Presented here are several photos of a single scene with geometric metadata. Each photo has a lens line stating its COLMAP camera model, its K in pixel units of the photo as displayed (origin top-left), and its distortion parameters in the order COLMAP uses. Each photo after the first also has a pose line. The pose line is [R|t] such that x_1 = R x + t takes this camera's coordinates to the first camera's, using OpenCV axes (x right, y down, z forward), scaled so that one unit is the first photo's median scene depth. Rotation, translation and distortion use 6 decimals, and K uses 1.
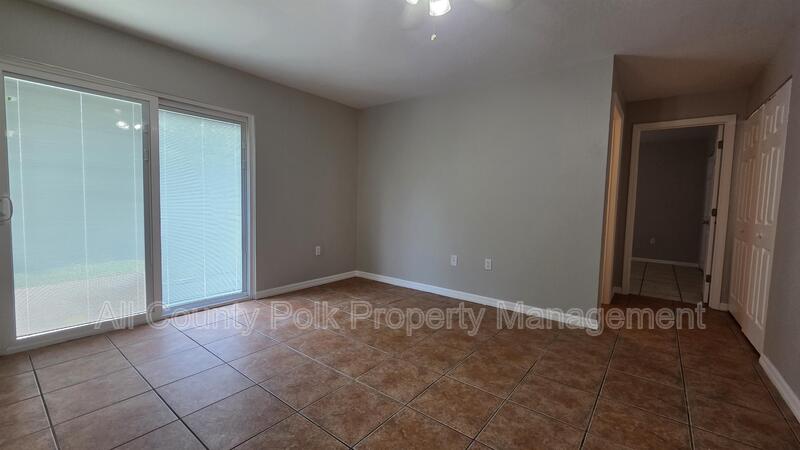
lens RADIAL K [[329.0, 0, 401.0], [0, 329.0, 220.7], [0, 0, 1]] dist [0.000730, 0.000172]
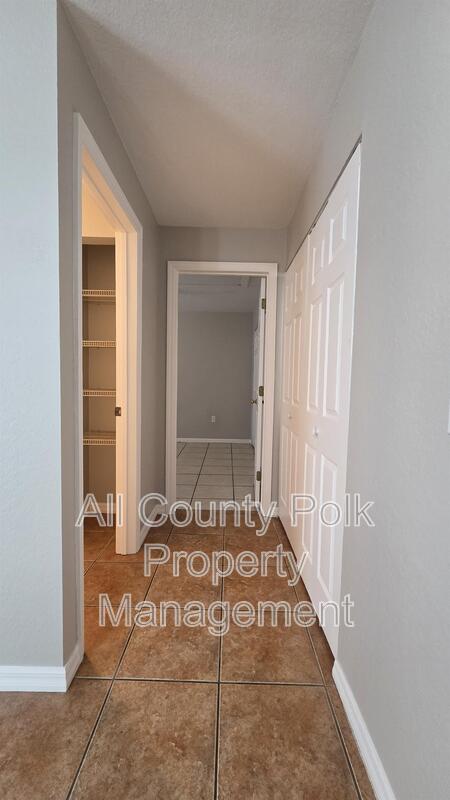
lens RADIAL K [[329.0, 0, 229.1], [0, 329.0, 401.0], [0, 0, 1]] dist [0.000730, 0.000172]
pose [[0.786036, -0.051534, 0.616028, 0.462799], [0.040153, 0.998671, 0.032309, -0.032998], [-0.616875, -0.000661, 0.787061, 0.489024]]
